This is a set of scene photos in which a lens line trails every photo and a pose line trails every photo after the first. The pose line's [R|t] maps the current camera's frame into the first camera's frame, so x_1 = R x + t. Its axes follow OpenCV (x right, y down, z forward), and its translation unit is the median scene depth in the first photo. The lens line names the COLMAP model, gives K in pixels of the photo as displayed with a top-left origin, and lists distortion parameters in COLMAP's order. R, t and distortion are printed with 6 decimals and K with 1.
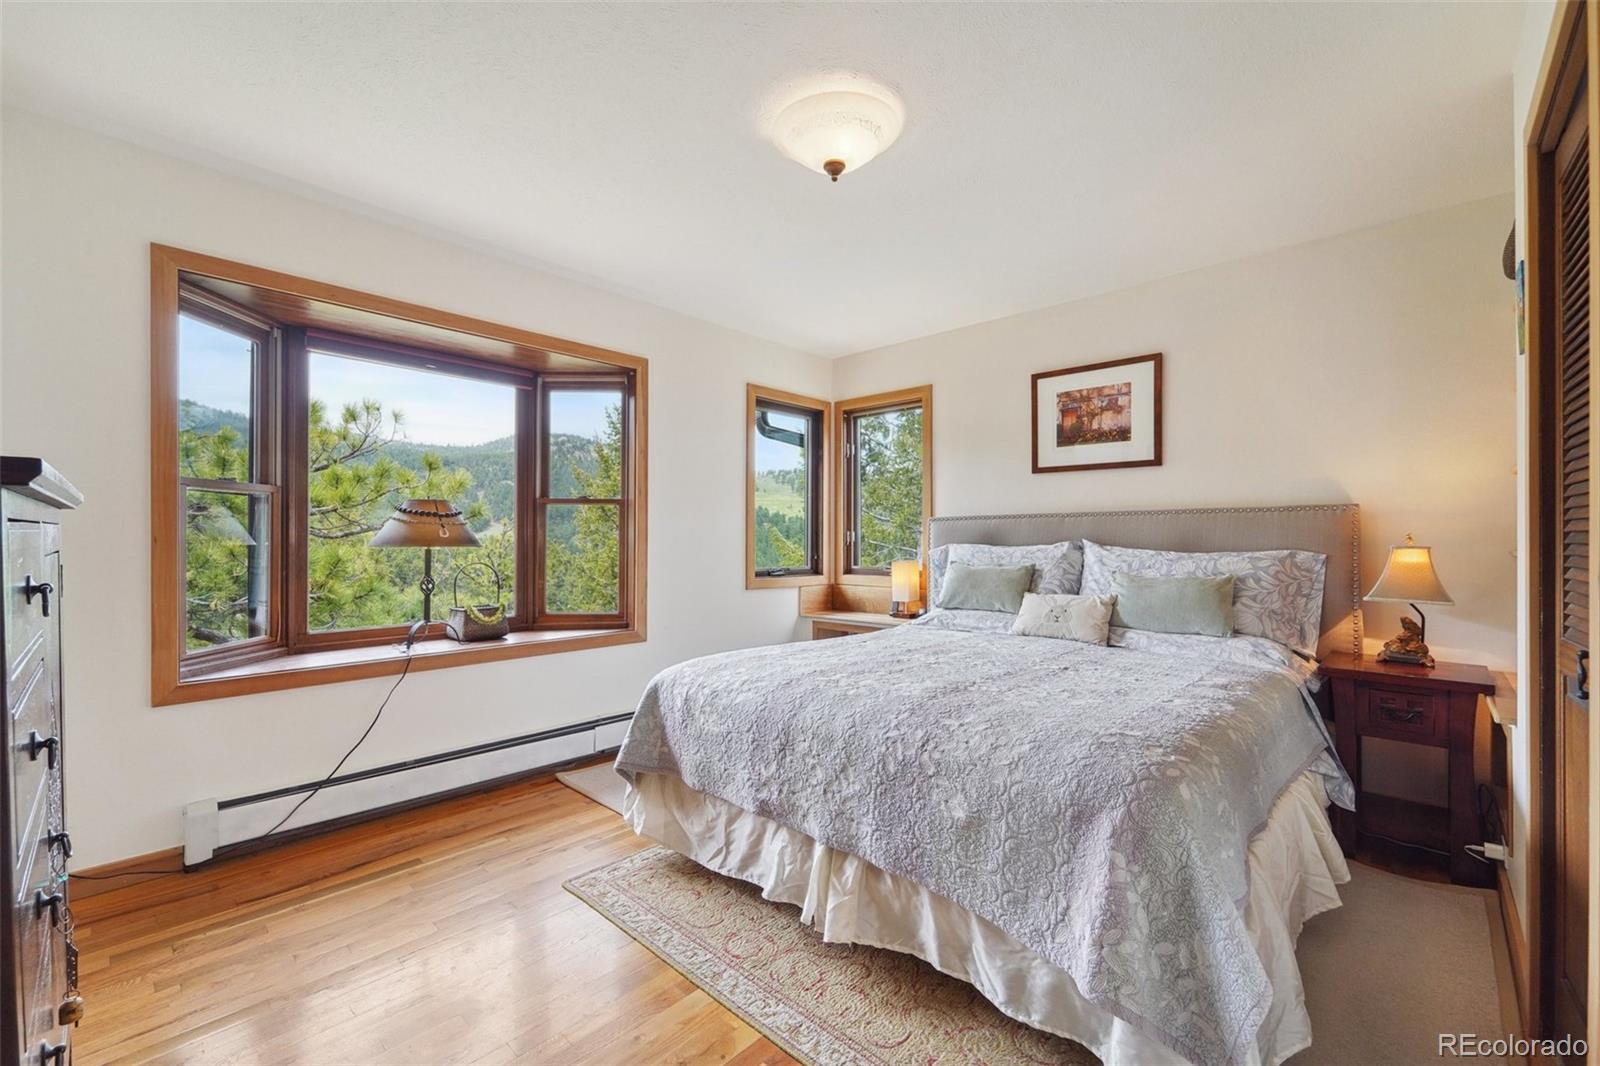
lens RADIAL K [[662.7, 0, 799.5], [0, 662.7, 539.2], [0, 0, 1]] dist [0.004193, -0.000282]
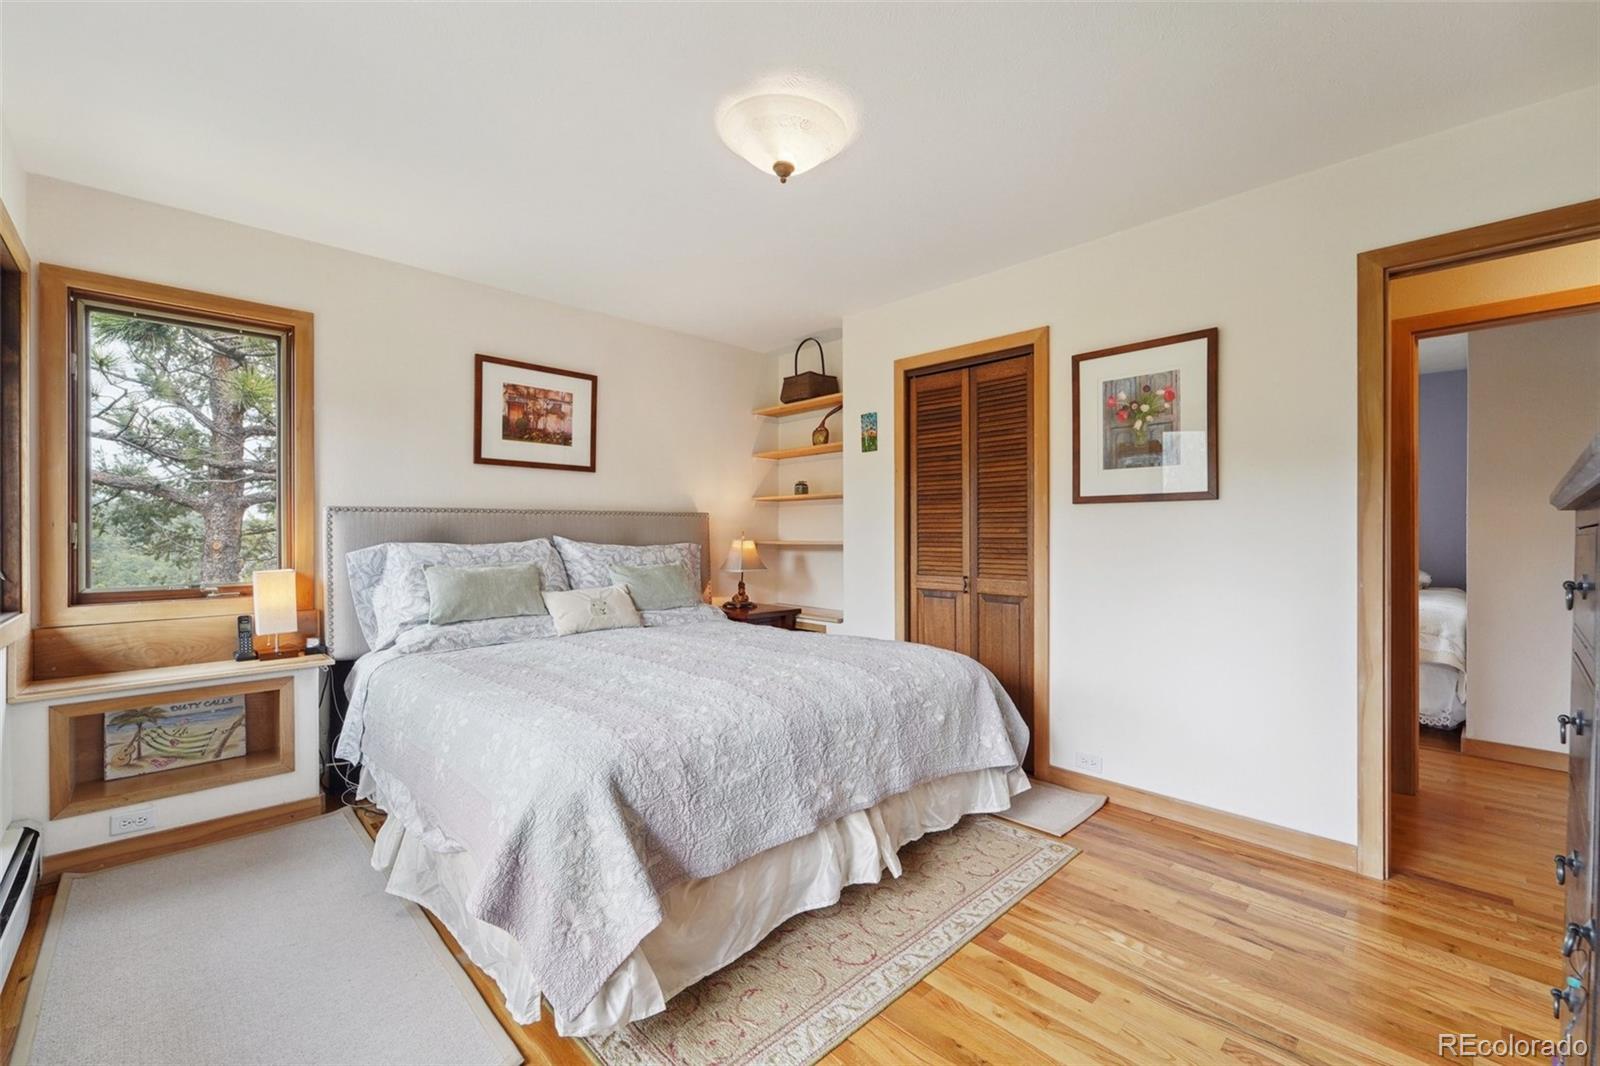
lens RADIAL K [[662.7, 0, 799.5], [0, 662.7, 539.2], [0, 0, 1]] dist [0.004193, -0.000282]
pose [[0.048487, -0.011356, 0.998759, -0.577908], [0.000918, 0.999935, 0.011325, -0.006157], [-0.998823, 0.000368, 0.048494, 0.560308]]
